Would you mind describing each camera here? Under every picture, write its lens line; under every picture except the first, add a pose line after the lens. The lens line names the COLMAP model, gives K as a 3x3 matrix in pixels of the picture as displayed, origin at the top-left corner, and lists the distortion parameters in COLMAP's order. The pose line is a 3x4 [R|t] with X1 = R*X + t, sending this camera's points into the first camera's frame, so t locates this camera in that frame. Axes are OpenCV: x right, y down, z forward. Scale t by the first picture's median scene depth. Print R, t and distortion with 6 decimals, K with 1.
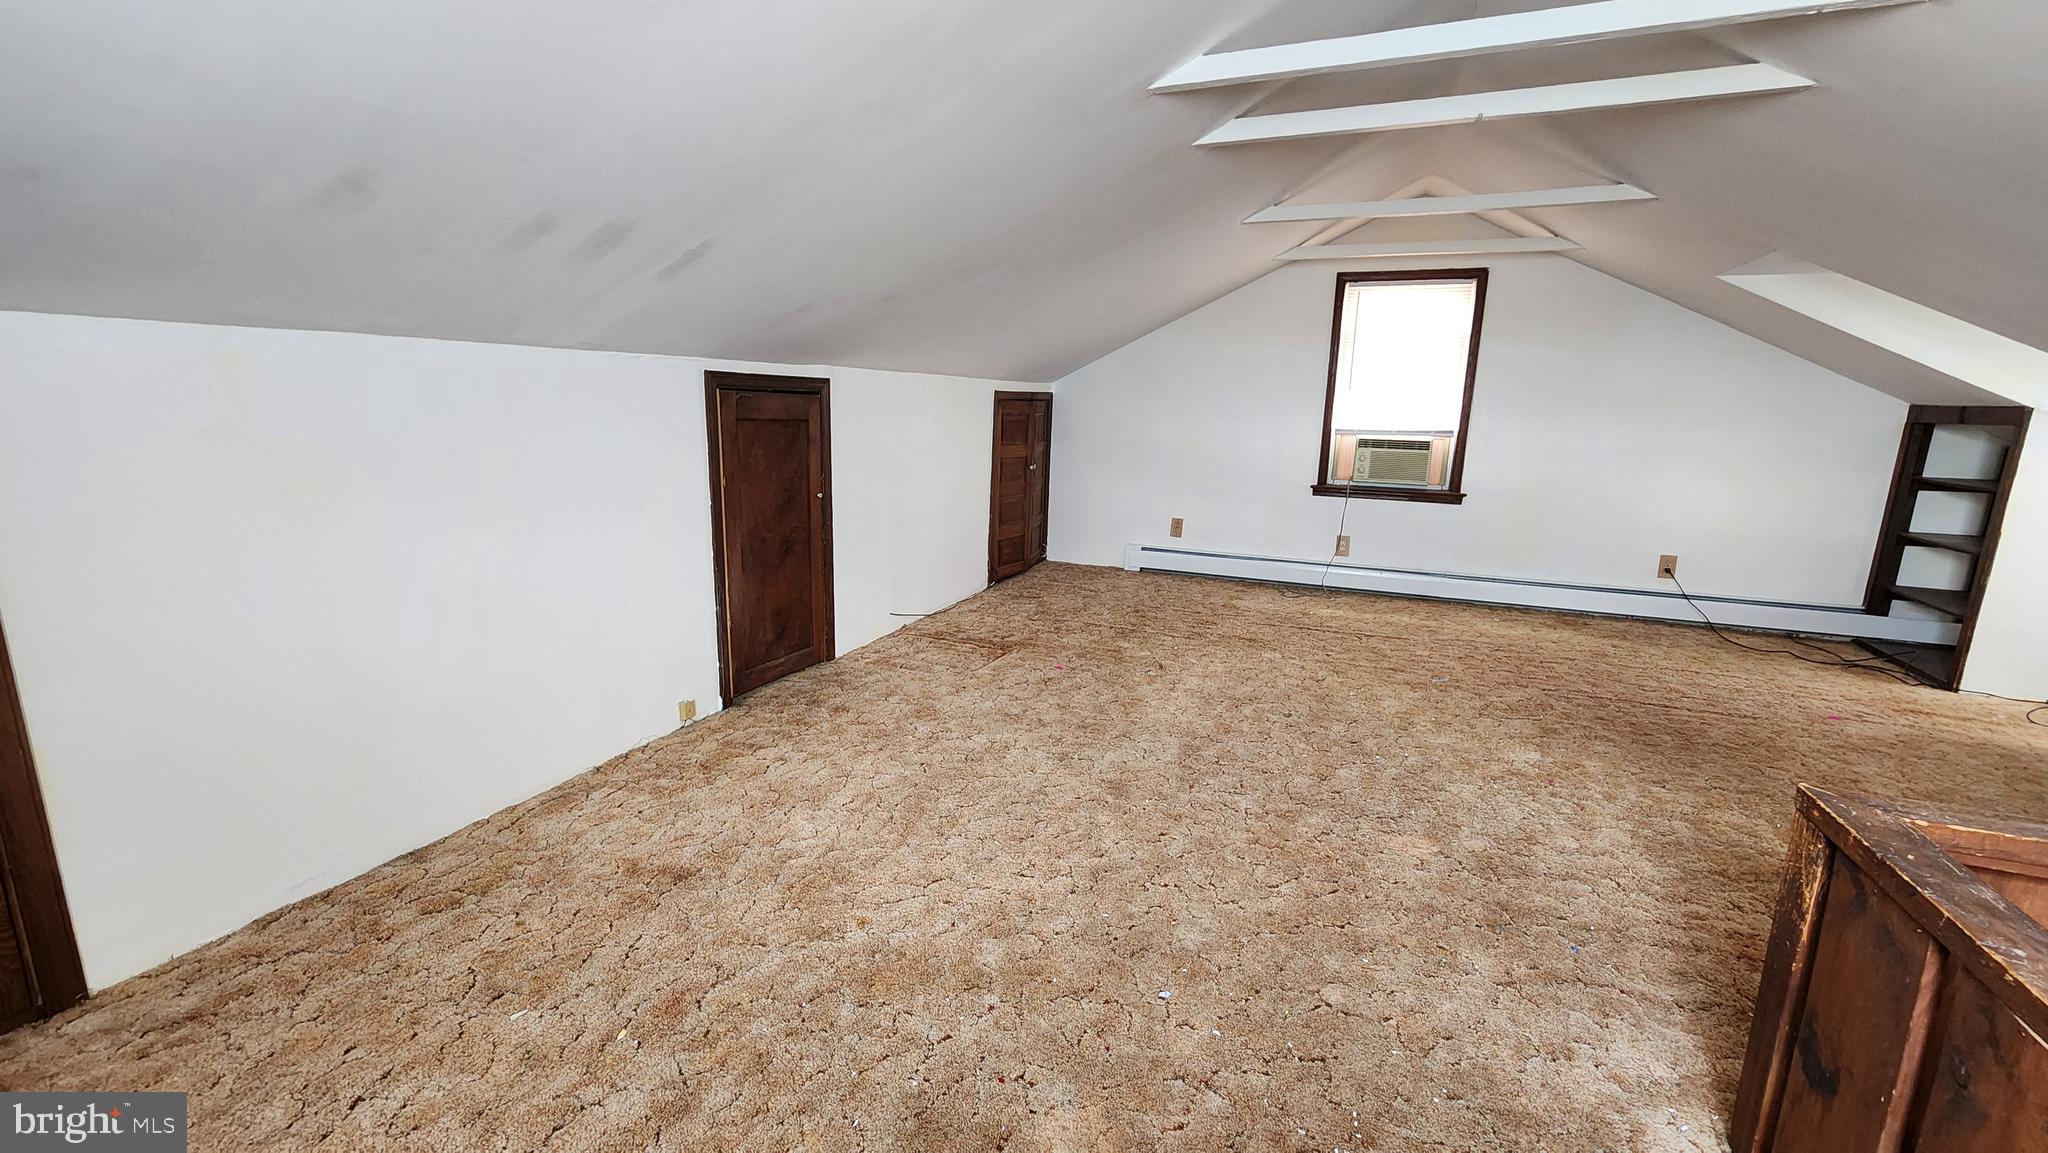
lens RADIAL K [[838.9, 0, 1024.0], [0, 838.9, 576.5], [0, 0, 1]] dist [-0.001930, -0.000102]
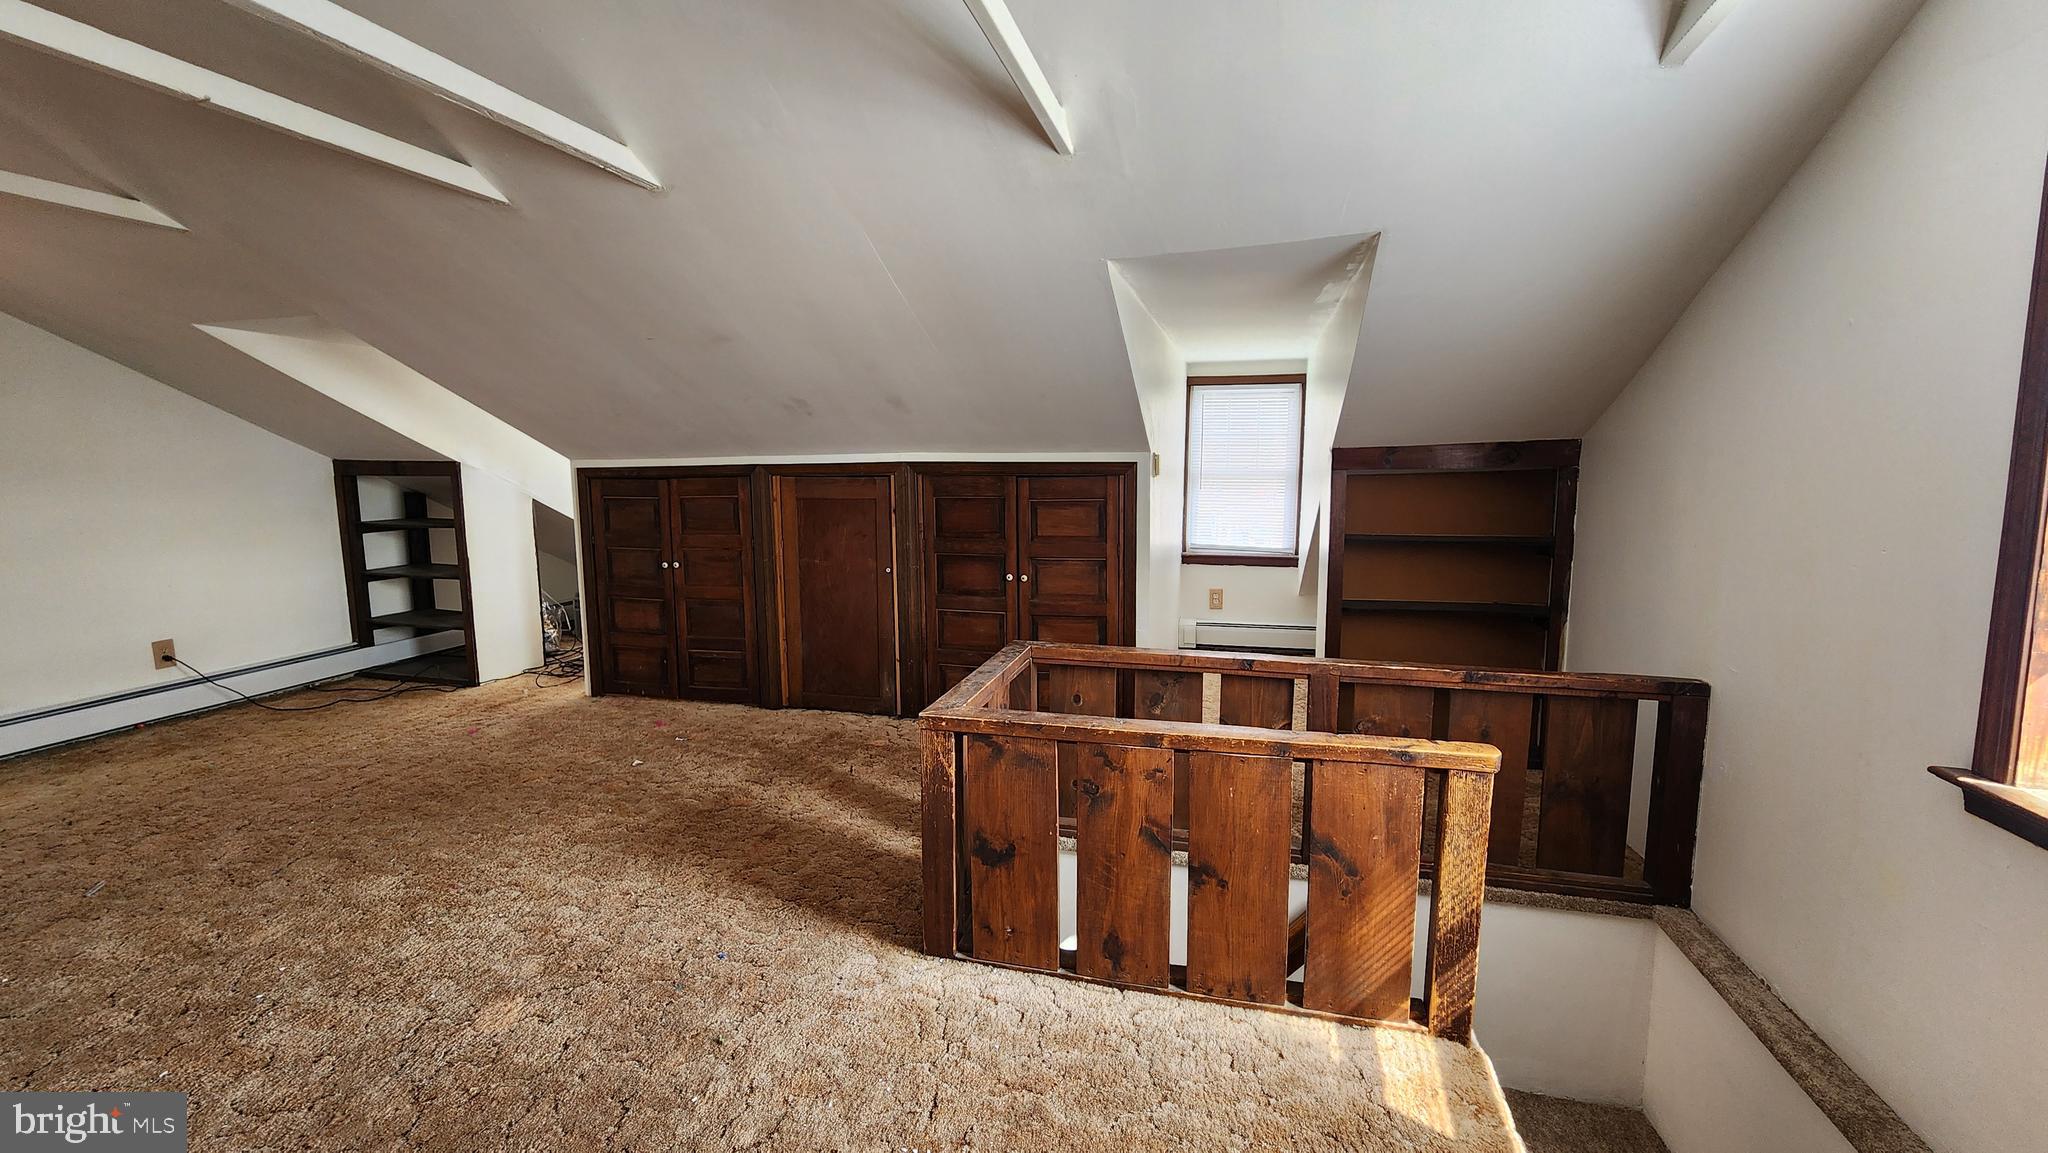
lens RADIAL K [[838.9, 0, 1024.0], [0, 838.9, 576.5], [0, 0, 1]] dist [-0.001930, -0.000102]
pose [[-0.138099, -0.155516, 0.978133, -0.223459], [0.201006, 0.962642, 0.181432, -0.090212], [-0.969807, 0.221666, -0.101681, 0.317166]]
